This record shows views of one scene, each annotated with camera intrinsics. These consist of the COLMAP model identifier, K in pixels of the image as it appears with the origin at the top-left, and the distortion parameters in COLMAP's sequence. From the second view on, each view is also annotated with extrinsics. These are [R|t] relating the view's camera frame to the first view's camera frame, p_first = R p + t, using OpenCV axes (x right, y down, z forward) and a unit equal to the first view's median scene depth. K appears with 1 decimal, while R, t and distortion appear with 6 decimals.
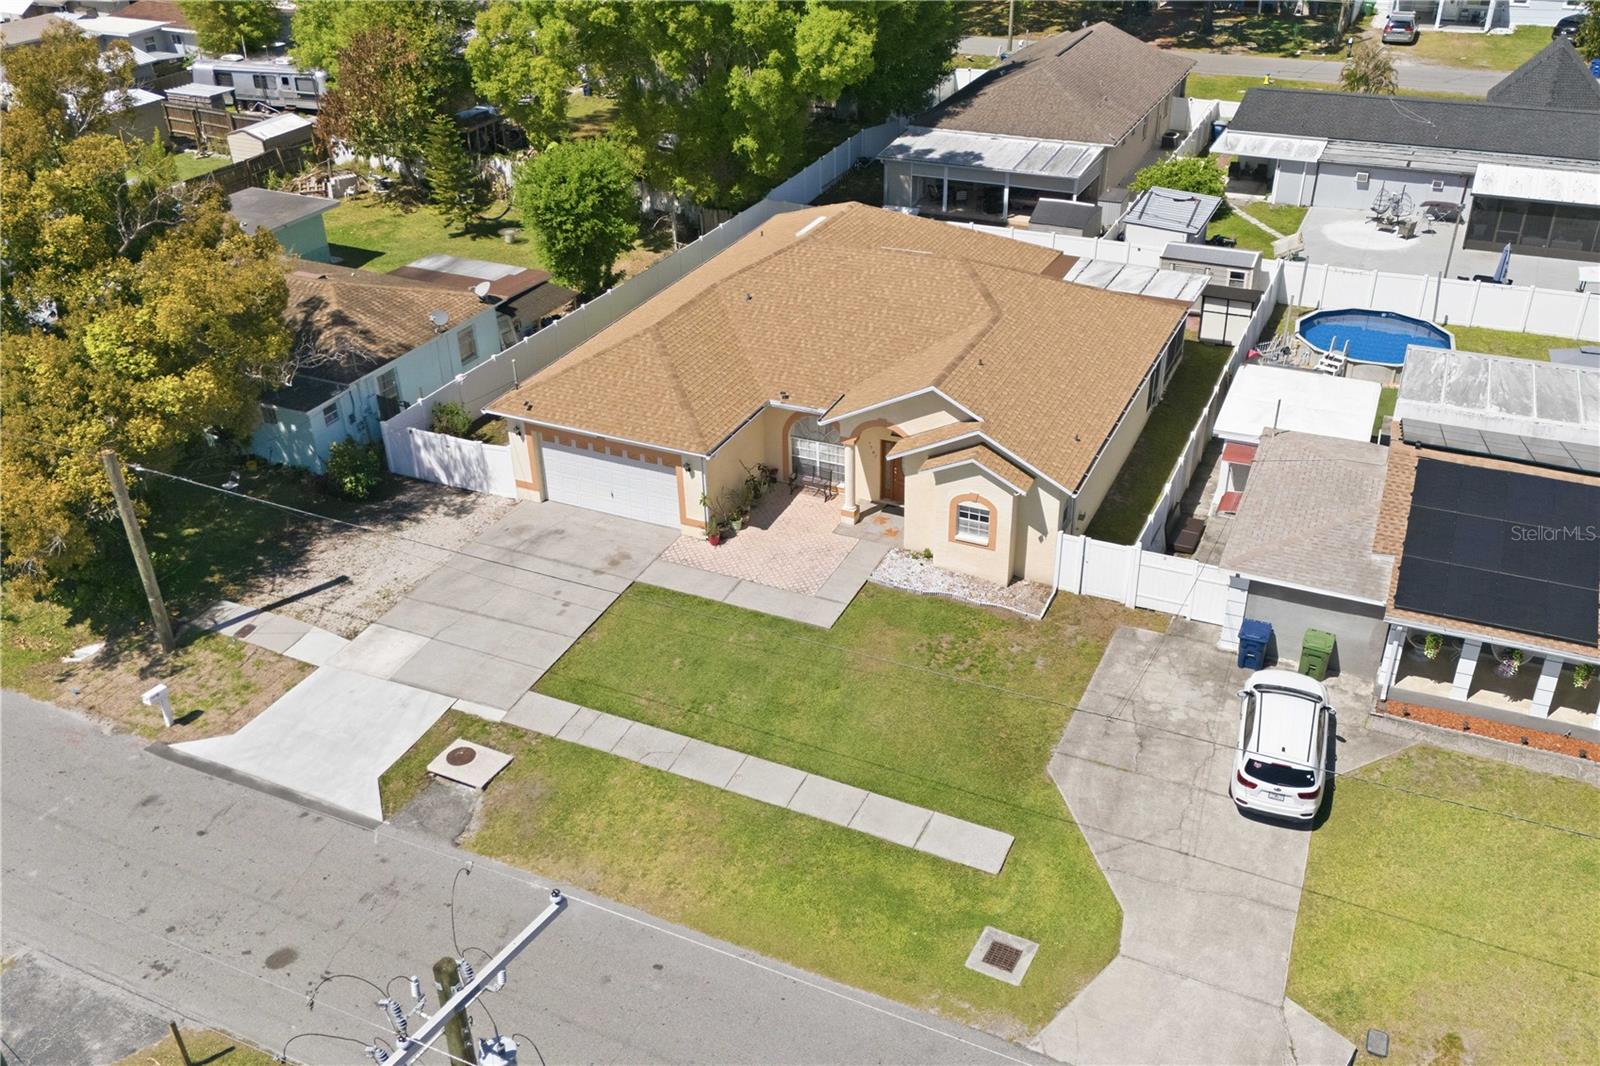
lens RADIAL K [[1386.2, 0, 803.8], [0, 1386.2, 517.3], [0, 0, 1]] dist [0.067812, -0.005560]
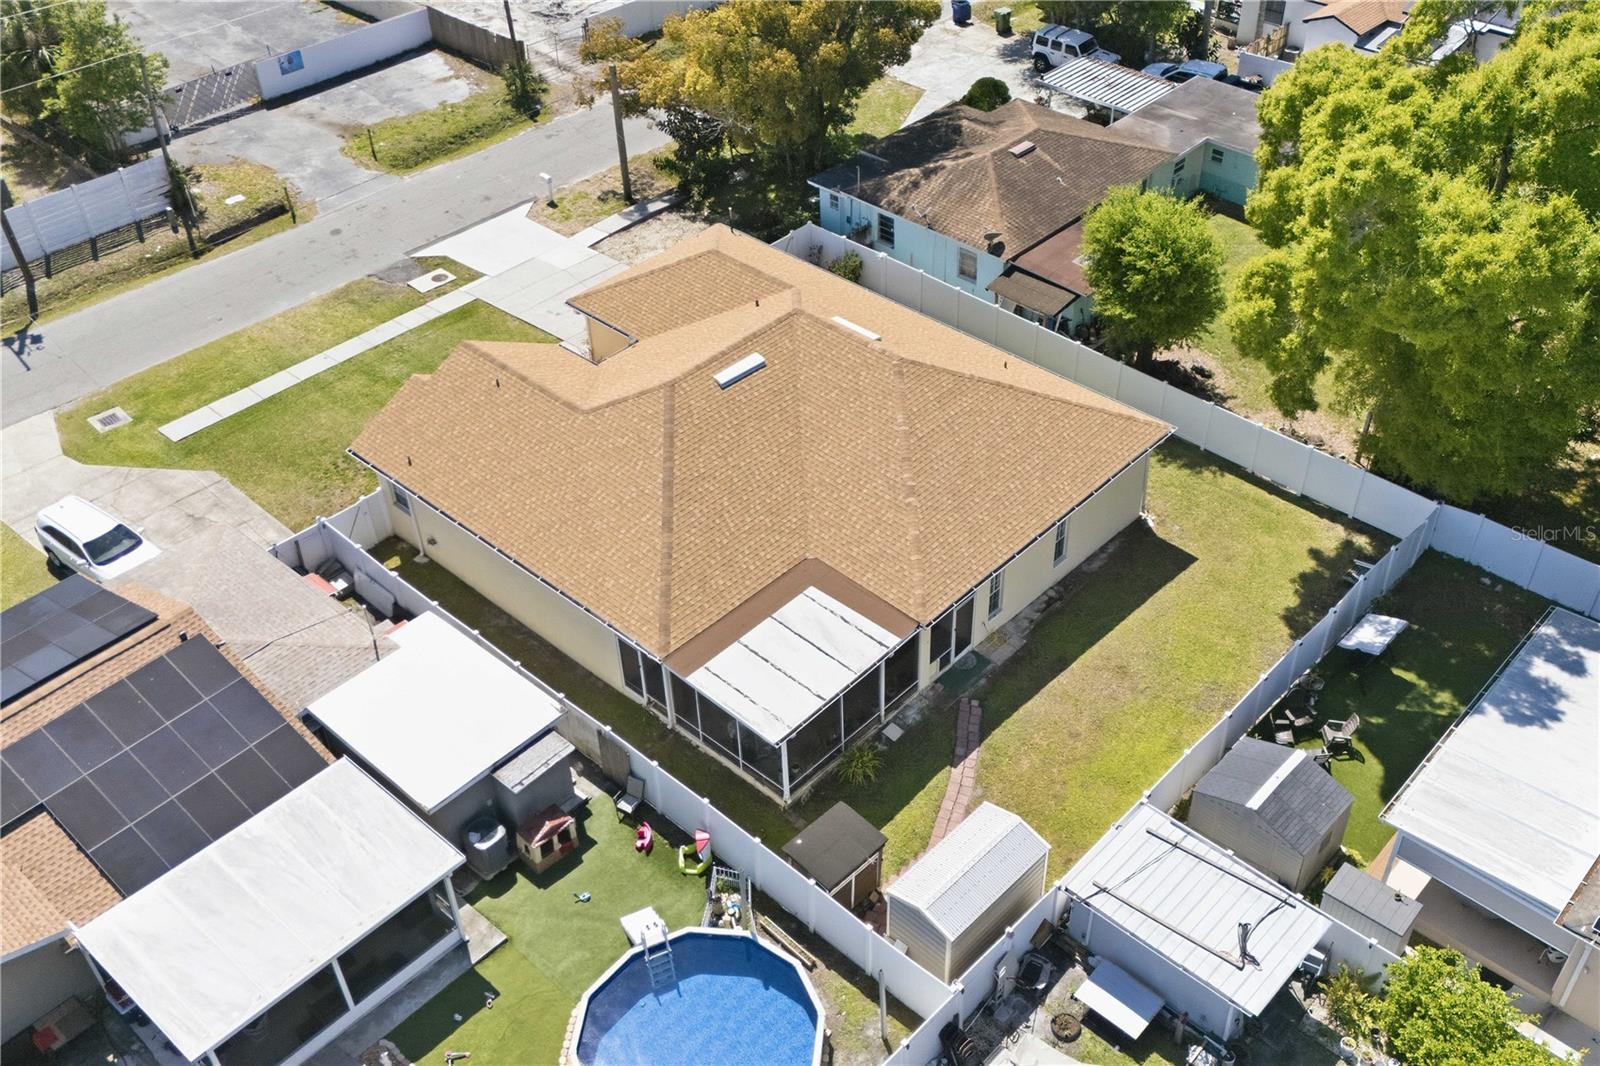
lens RADIAL K [[1486.5, 0, 854.6], [0, 1486.5, 555.6], [0, 0, 1]] dist [0.077889, -0.025856]
pose [[-0.292414, 0.630845, -0.718699, 1.123955], [-0.463565, 0.563834, 0.683519, -1.111953], [0.836422, 0.533035, 0.127565, 1.355649]]
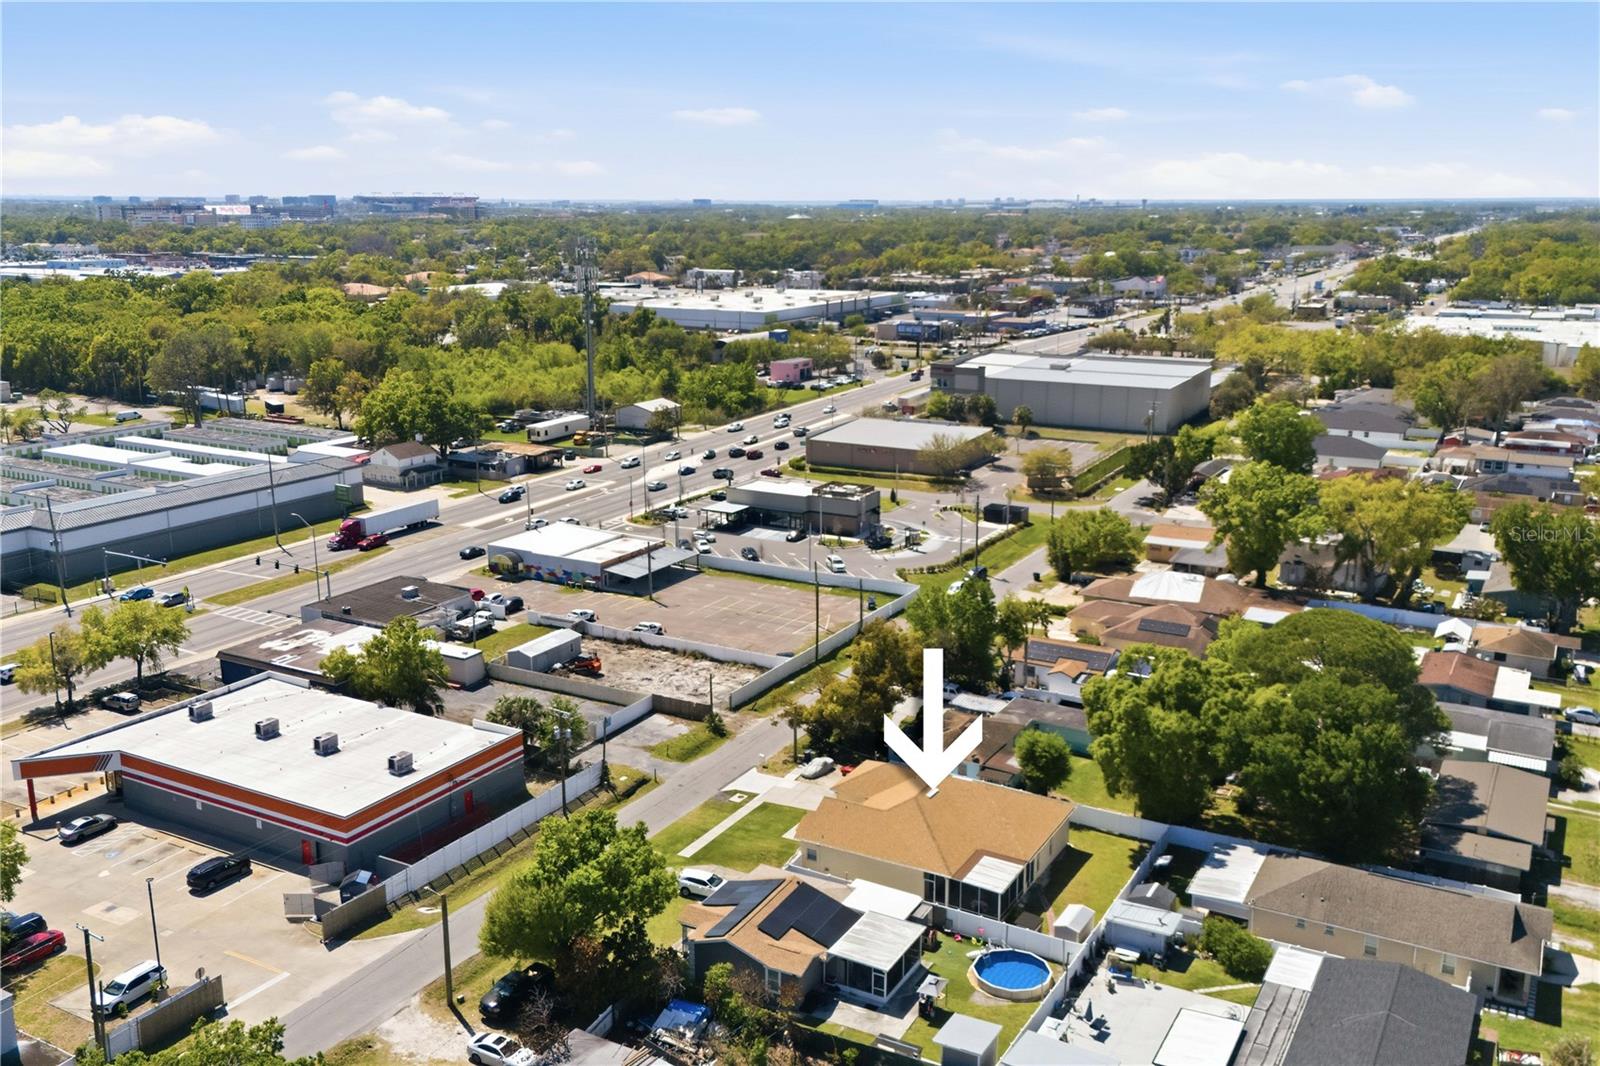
lens RADIAL K [[1386.2, 0, 803.8], [0, 1386.2, 517.3], [0, 0, 1]] dist [0.067812, -0.005560]
pose [[-0.069722, 0.234879, -0.969521, 3.355705], [-0.497588, 0.834161, 0.237870, -1.505282], [0.864607, 0.499006, 0.058714, 0.517644]]
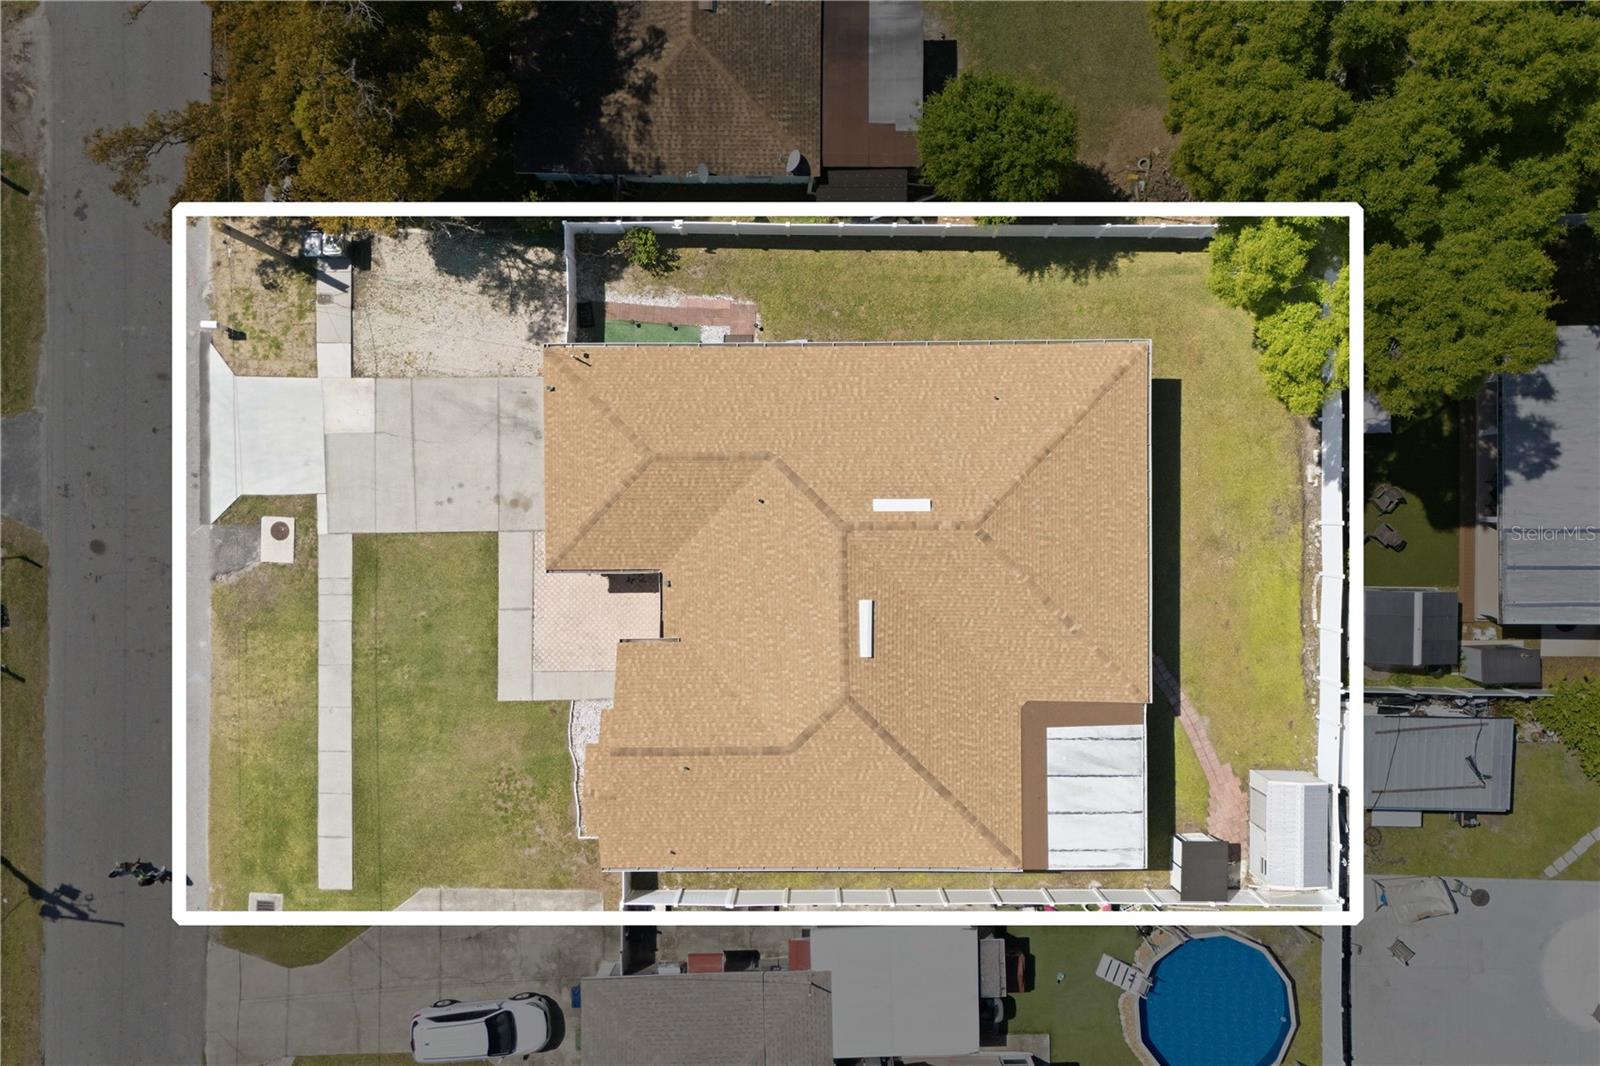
lens RADIAL K [[1386.2, 0, 803.8], [0, 1386.2, 517.3], [0, 0, 1]] dist [0.067812, -0.005560]
pose [[0.424537, 0.905291, 0.014689, -0.039771], [-0.446726, 0.195326, 0.873089, -1.394984], [0.787530, -0.377221, 0.487340, 0.704845]]
